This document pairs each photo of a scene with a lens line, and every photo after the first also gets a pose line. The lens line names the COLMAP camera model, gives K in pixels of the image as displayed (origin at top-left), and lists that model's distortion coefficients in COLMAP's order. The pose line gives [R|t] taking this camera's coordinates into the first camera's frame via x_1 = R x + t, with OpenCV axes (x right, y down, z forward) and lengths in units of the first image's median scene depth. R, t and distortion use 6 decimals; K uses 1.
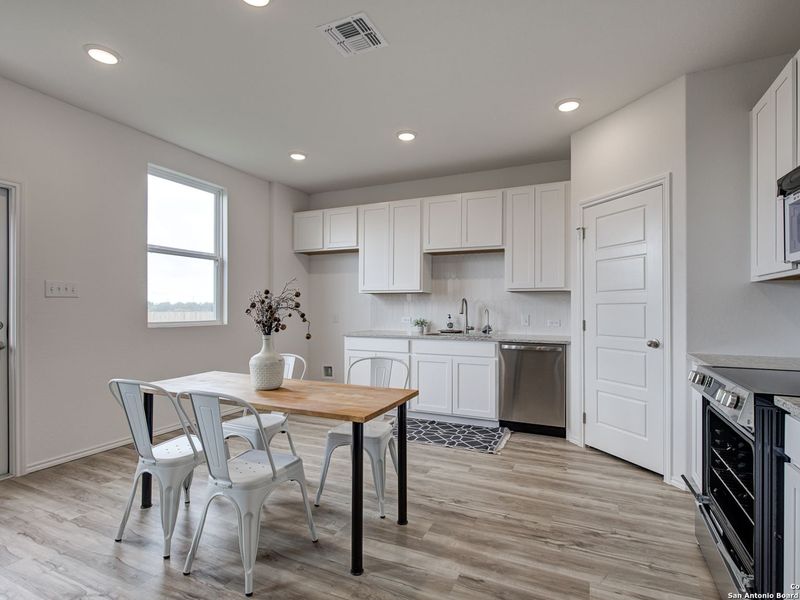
lens RADIAL K [[409.4, 0, 406.0], [0, 409.4, 306.2], [0, 0, 1]] dist [-0.002550, 0.000550]
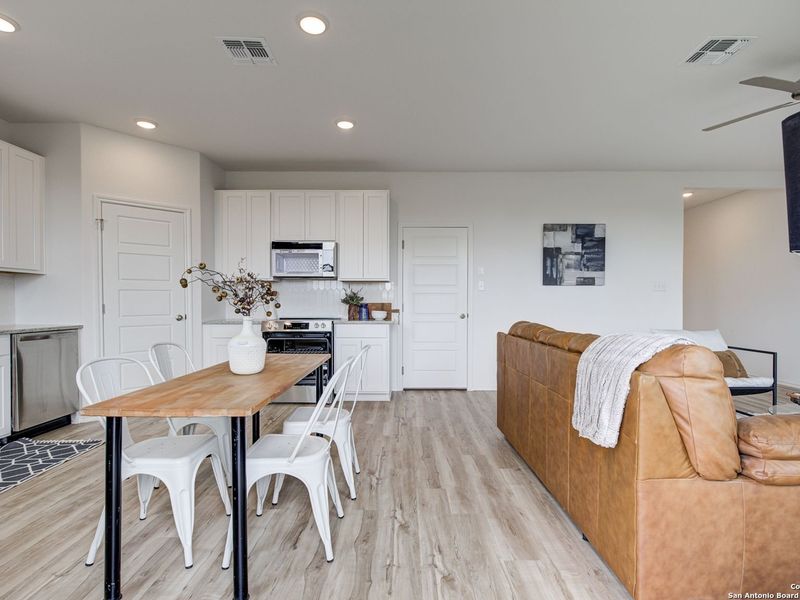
lens RADIAL K [[409.4, 0, 406.0], [0, 409.4, 306.2], [0, 0, 1]] dist [-0.002550, 0.000550]
pose [[-0.417003, -0.011781, 0.908829, -0.759578], [-0.003327, 0.999929, 0.011435, 0.020508], [-0.908899, 0.001744, -0.417013, 0.602400]]
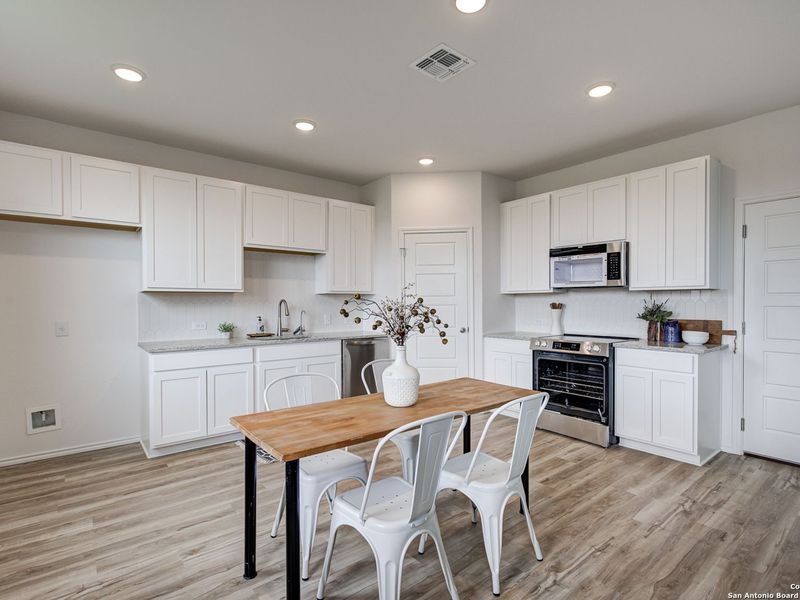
lens RADIAL K [[409.4, 0, 406.0], [0, 409.4, 306.2], [0, 0, 1]] dist [-0.002550, 0.000550]
pose [[0.442847, -0.011548, 0.896523, -0.648127], [0.002760, 0.999930, 0.011516, -0.014847], [-0.896593, -0.002626, 0.442847, 0.336777]]
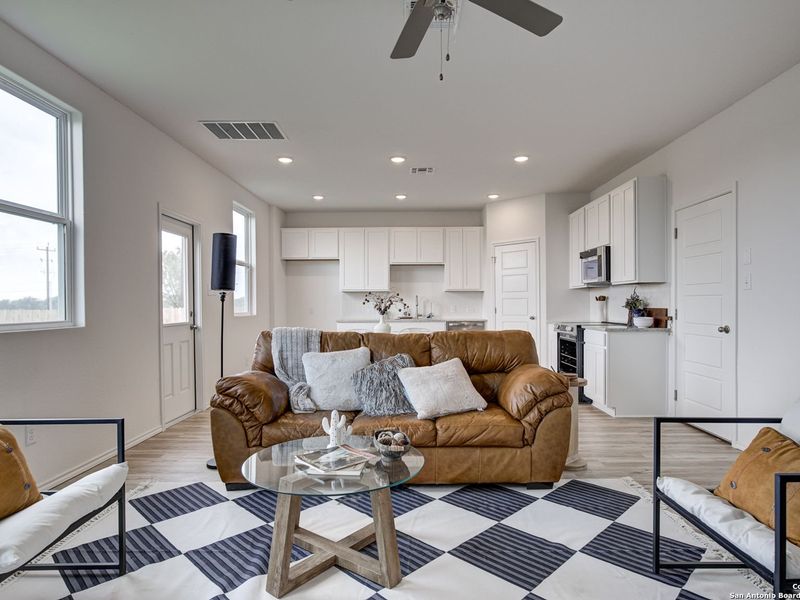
lens RADIAL K [[474.4, 0, 405.2], [0, 474.4, 306.2], [0, 0, 1]] dist [-0.009764, 0.001739]
pose [[0.916095, -0.010632, 0.400821, -0.661500], [0.007452, 0.999927, 0.009492, 0.004226], [-0.400893, -0.005708, 0.916107, -0.661305]]
